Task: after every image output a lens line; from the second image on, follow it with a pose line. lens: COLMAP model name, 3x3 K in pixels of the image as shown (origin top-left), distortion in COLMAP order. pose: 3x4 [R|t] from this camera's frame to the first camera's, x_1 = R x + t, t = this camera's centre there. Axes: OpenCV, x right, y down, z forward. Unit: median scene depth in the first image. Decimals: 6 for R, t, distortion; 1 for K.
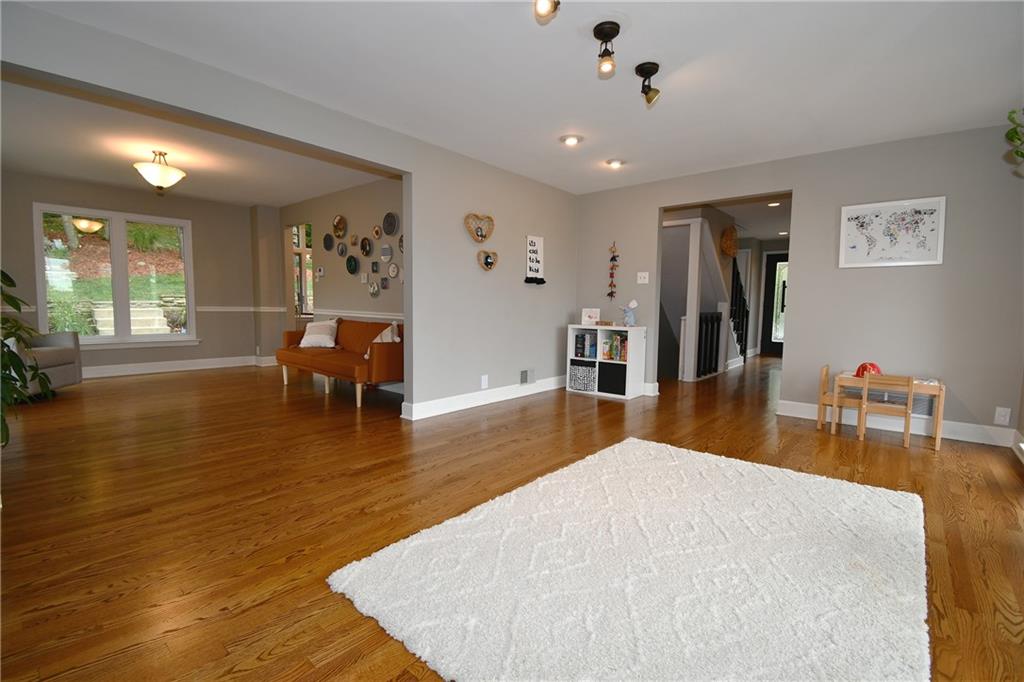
lens RADIAL K [[460.7, 0, 514.7], [0, 460.7, 324.0], [0, 0, 1]] dist [-0.031199, -0.000164]
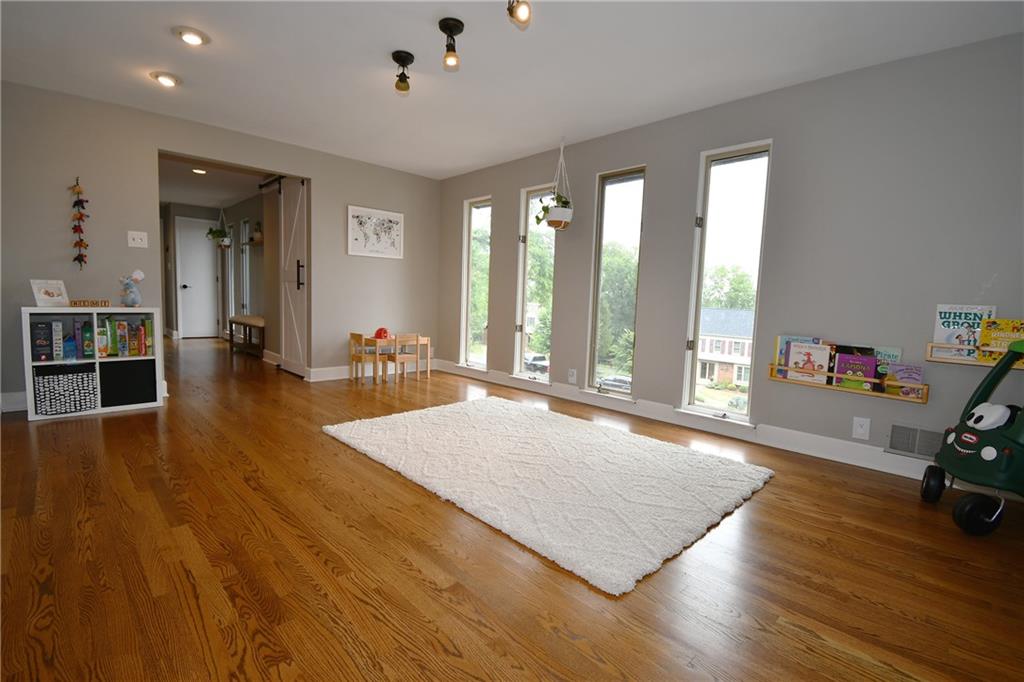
lens RADIAL K [[458.1, 0, 508.5], [0, 458.1, 340.2], [0, 0, 1]] dist [0.018988, -0.025409]
pose [[0.083687, -0.106384, 0.990797, -0.414564], [0.001756, 0.994299, 0.106612, -0.018859], [-0.996491, -0.007182, 0.083397, 0.359250]]
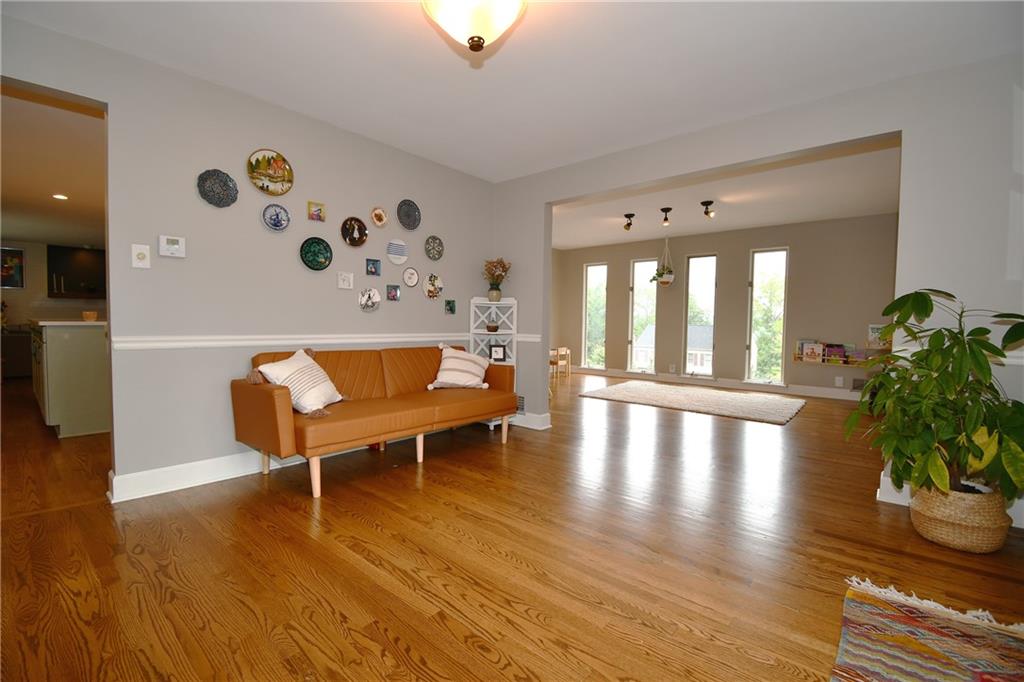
lens RADIAL K [[449.8, 0, 512.0], [0, 449.8, 341.0], [0, 0, 1]] dist [0.019401, -0.025376]
pose [[0.009292, -0.066867, 0.997719, -1.034580], [0.021755, 0.997539, 0.066652, -0.057195], [-0.999720, 0.021086, 0.010723, 0.833896]]
